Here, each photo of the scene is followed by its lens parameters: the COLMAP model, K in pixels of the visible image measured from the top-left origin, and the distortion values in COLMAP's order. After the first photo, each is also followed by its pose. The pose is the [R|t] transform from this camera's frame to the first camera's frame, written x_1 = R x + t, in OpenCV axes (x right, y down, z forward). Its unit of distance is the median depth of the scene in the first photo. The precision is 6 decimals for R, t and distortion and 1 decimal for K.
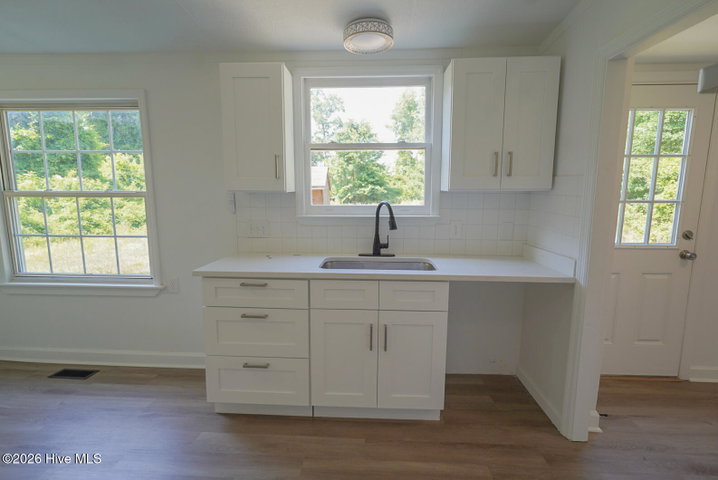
lens RADIAL K [[348.0, 0, 356.1], [0, 348.0, 239.2], [0, 0, 1]] dist [-0.001427, 0.001726]
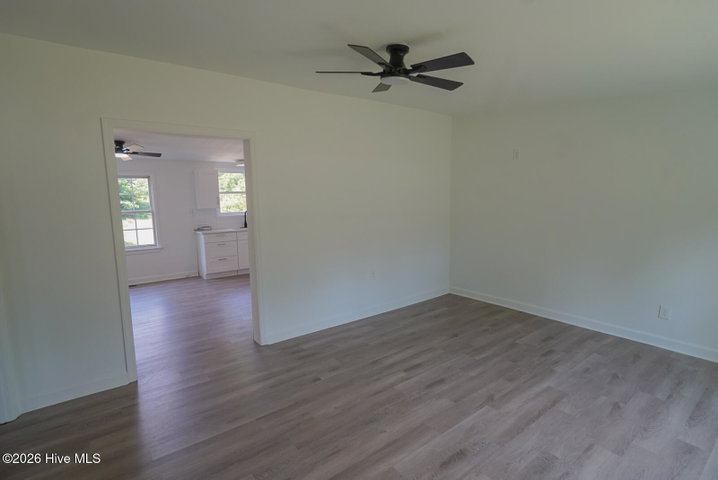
lens RADIAL K [[348.0, 0, 356.1], [0, 348.0, 239.2], [0, 0, 1]] dist [-0.001427, 0.001726]
pose [[0.772951, -0.093766, 0.627499, -1.130457], [0.113928, 0.993456, 0.008114, 0.235566], [-0.624154, 0.065218, 0.778575, -2.010845]]
